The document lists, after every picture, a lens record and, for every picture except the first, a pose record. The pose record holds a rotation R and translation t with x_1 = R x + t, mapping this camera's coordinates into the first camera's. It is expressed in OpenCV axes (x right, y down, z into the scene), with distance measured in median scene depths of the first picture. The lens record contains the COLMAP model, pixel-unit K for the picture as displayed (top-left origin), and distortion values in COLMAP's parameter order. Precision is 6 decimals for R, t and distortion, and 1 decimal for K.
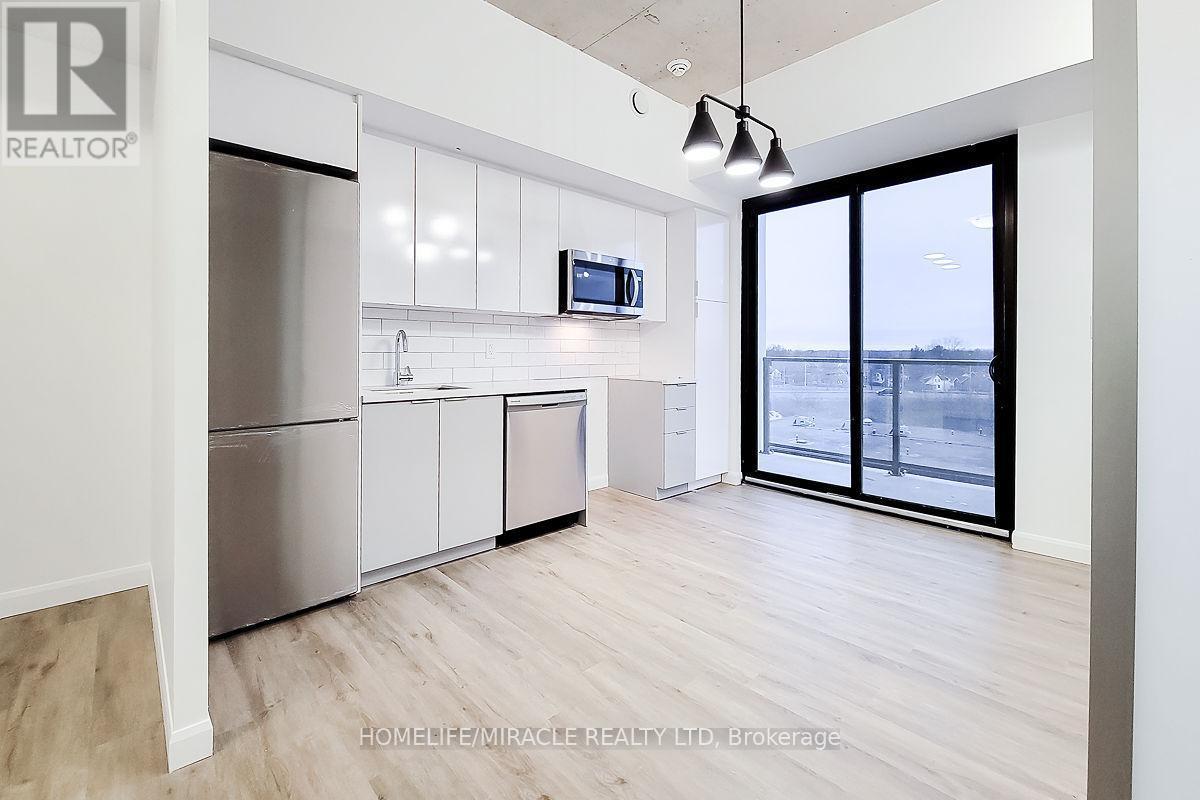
lens RADIAL K [[512.2, 0, 594.3], [0, 512.2, 355.7], [0, 0, 1]] dist [-0.000739, -0.000205]
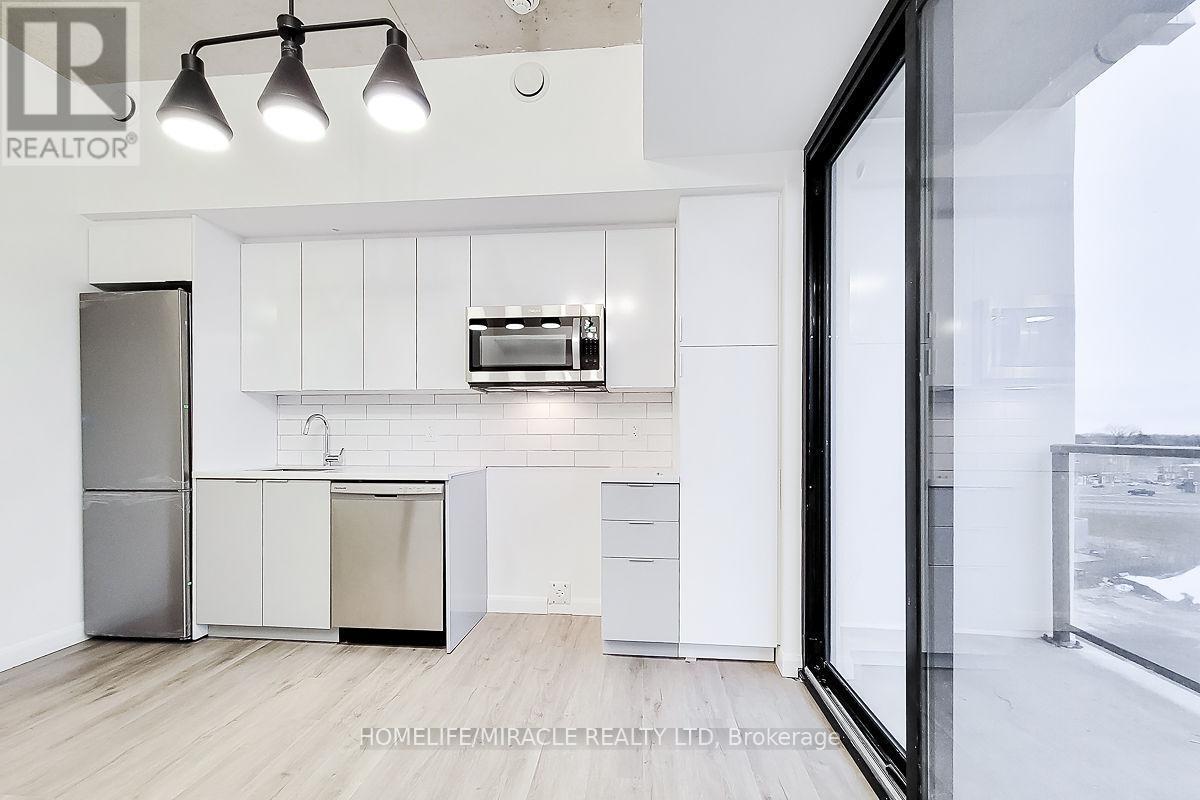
lens RADIAL K [[502.4, 0, 594.6], [0, 502.4, 440.2], [0, 0, 1]] dist [-0.000309, 0.000048]
pose [[0.668996, 0.002940, -0.743260, 0.771815], [-0.003847, 0.999992, 0.000493, 0.001729], [0.743256, 0.002530, 0.669002, 0.699113]]
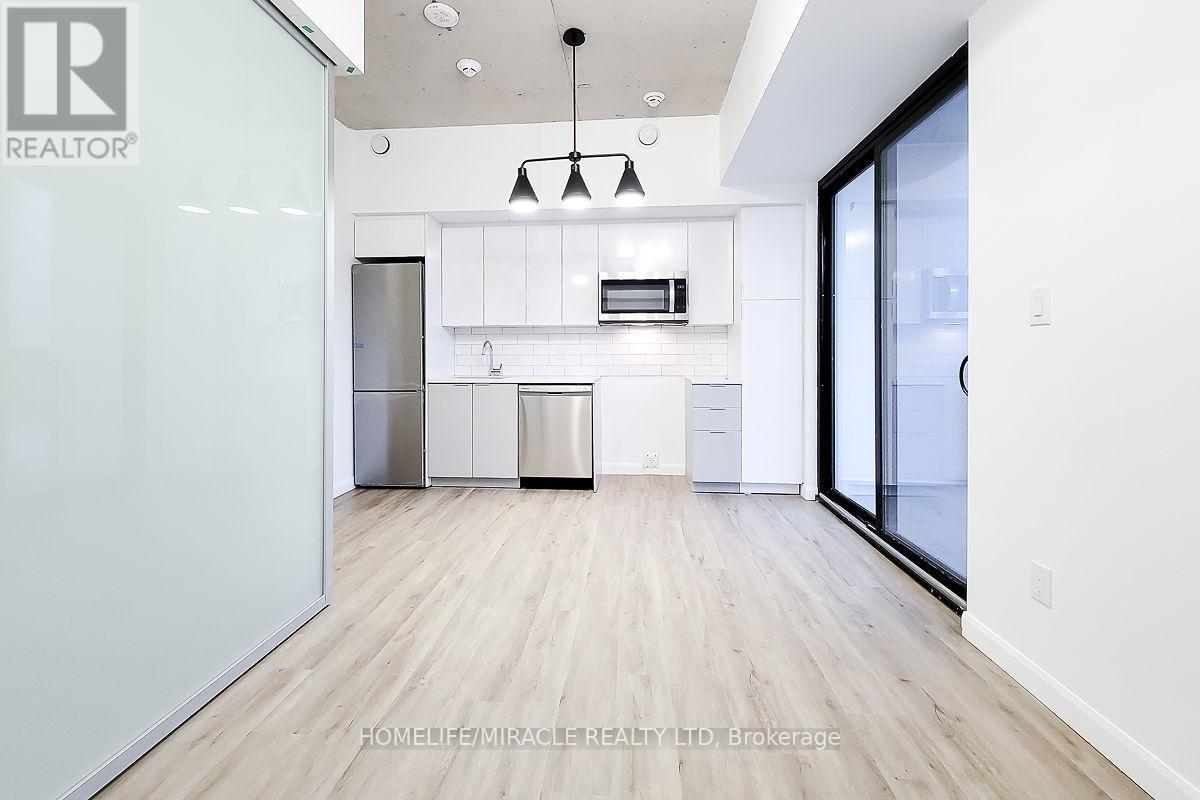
lens RADIAL K [[498.2, 0, 596.6], [0, 498.2, 358.9], [0, 0, 1]] dist [0.000147, -0.000028]
pose [[0.676622, 0.000272, -0.736331, 0.962913], [-0.000863, 1.000000, -0.000423, 0.006037], [0.736330, 0.000921, 0.676622, 0.188224]]
